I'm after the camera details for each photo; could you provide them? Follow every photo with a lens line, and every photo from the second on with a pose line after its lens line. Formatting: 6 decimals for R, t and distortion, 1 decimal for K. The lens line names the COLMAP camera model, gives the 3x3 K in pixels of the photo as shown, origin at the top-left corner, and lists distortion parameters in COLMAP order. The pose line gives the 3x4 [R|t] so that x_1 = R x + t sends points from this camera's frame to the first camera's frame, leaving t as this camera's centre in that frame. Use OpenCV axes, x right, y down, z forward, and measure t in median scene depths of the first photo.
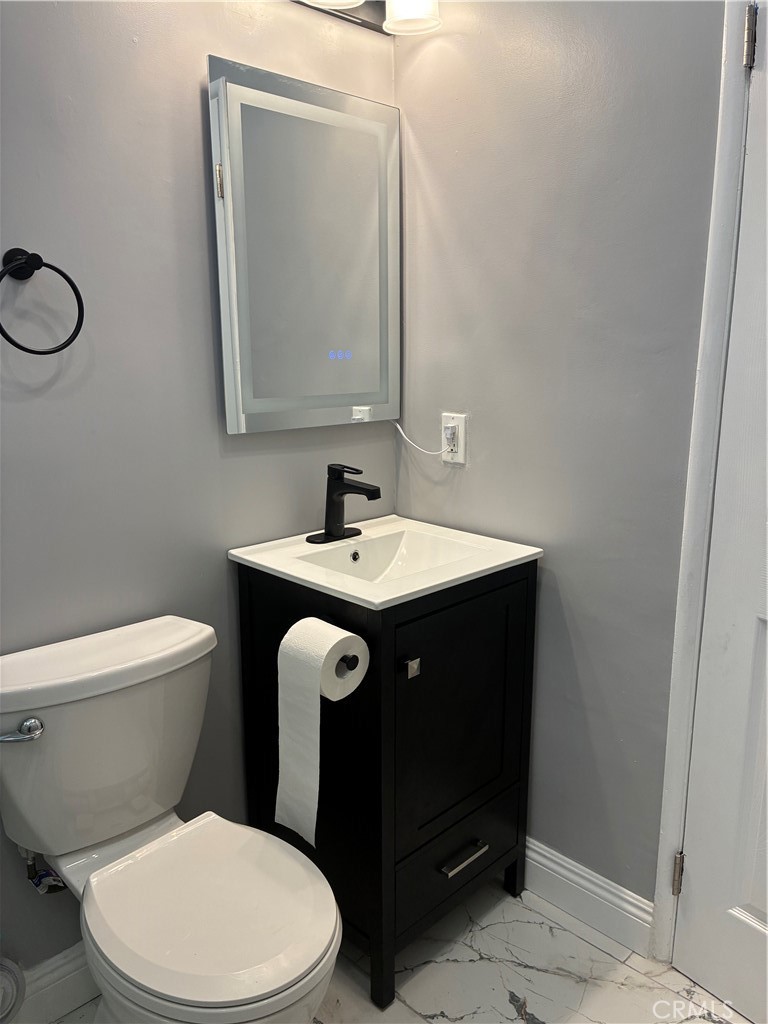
lens RADIAL K [[781.3, 0, 389.7], [0, 781.3, 516.8], [0, 0, 1]] dist [0.059888, -0.072181]
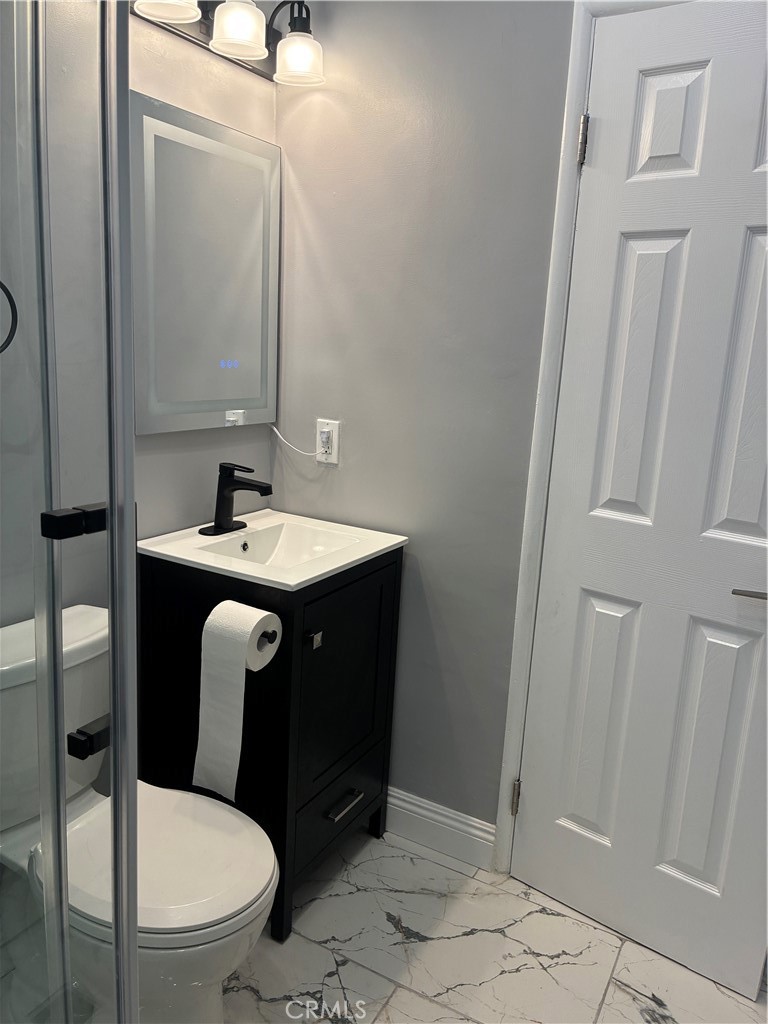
lens RADIAL K [[781.3, 0, 374.6], [0, 781.3, 512.6], [0, 0, 1]] dist [0.059888, -0.072181]
pose [[0.964424, -0.005470, 0.264303, -0.169968], [0.004668, 0.999982, 0.003664, -0.000922], [-0.264318, -0.002300, 0.964433, -0.127679]]
